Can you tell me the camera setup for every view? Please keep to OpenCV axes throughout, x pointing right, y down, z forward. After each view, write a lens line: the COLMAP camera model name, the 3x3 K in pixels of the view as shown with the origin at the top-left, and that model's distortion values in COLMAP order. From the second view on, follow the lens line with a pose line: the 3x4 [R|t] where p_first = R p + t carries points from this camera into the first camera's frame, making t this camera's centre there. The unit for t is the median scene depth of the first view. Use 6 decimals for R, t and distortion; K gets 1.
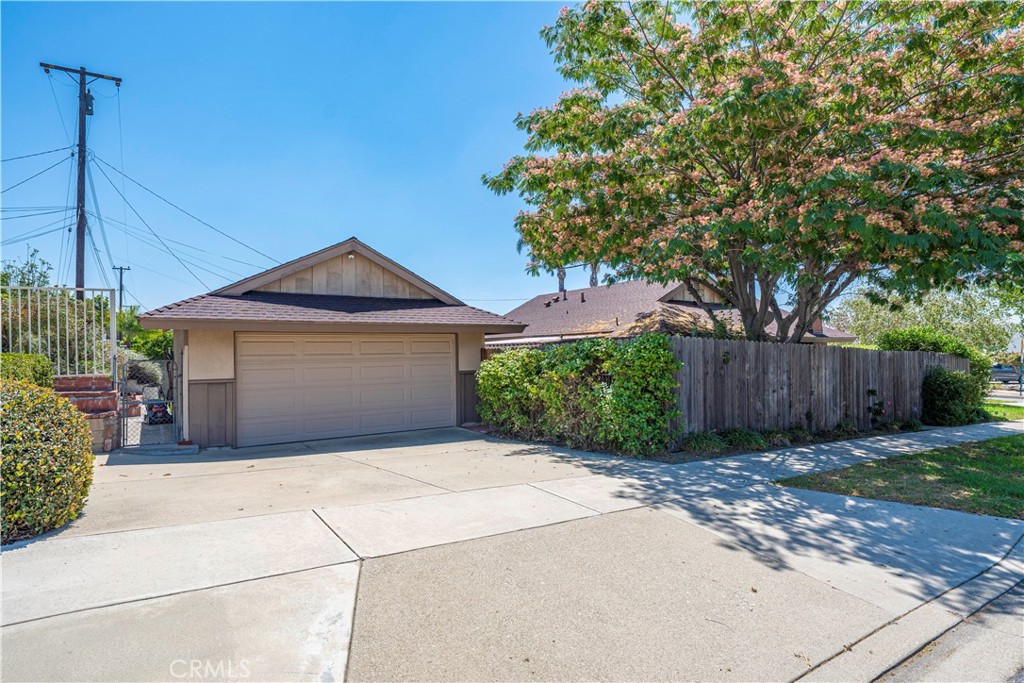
lens RADIAL K [[575.8, 0, 512.0], [0, 575.8, 341.5], [0, 0, 1]] dist [0.001632, 0.001697]
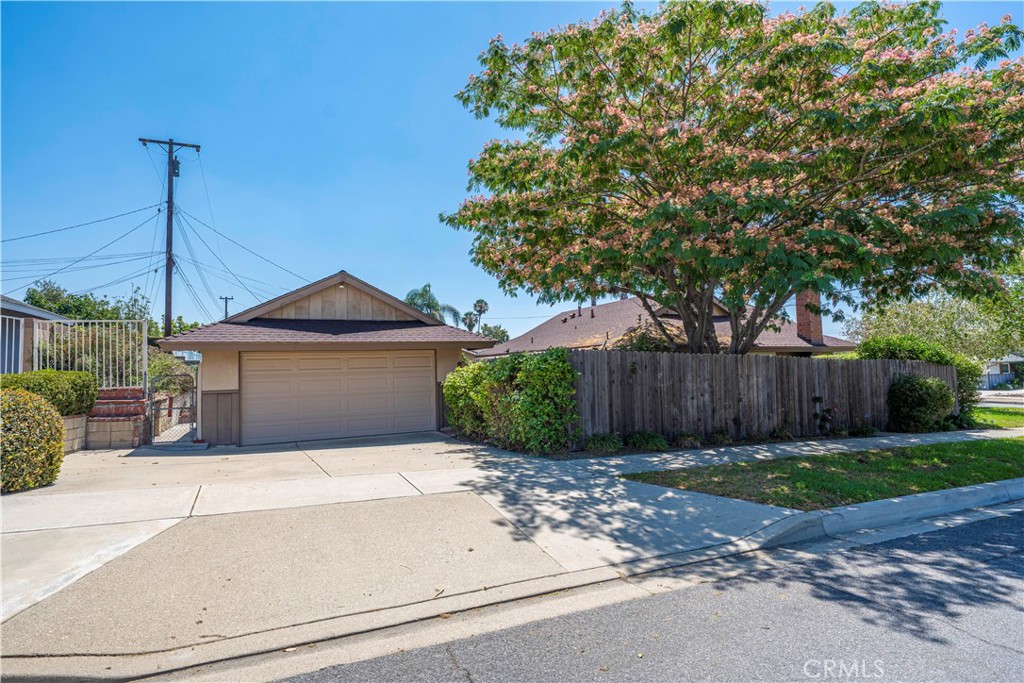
lens RADIAL K [[540.6, 0, 512.0], [0, 540.6, 341.5], [0, 0, 1]] dist [0.004084, 0.000705]
pose [[0.989356, -0.018944, -0.144278, 0.265978], [0.015343, 0.999543, -0.026032, 0.000658], [0.144705, 0.023541, 0.989195, -0.064341]]
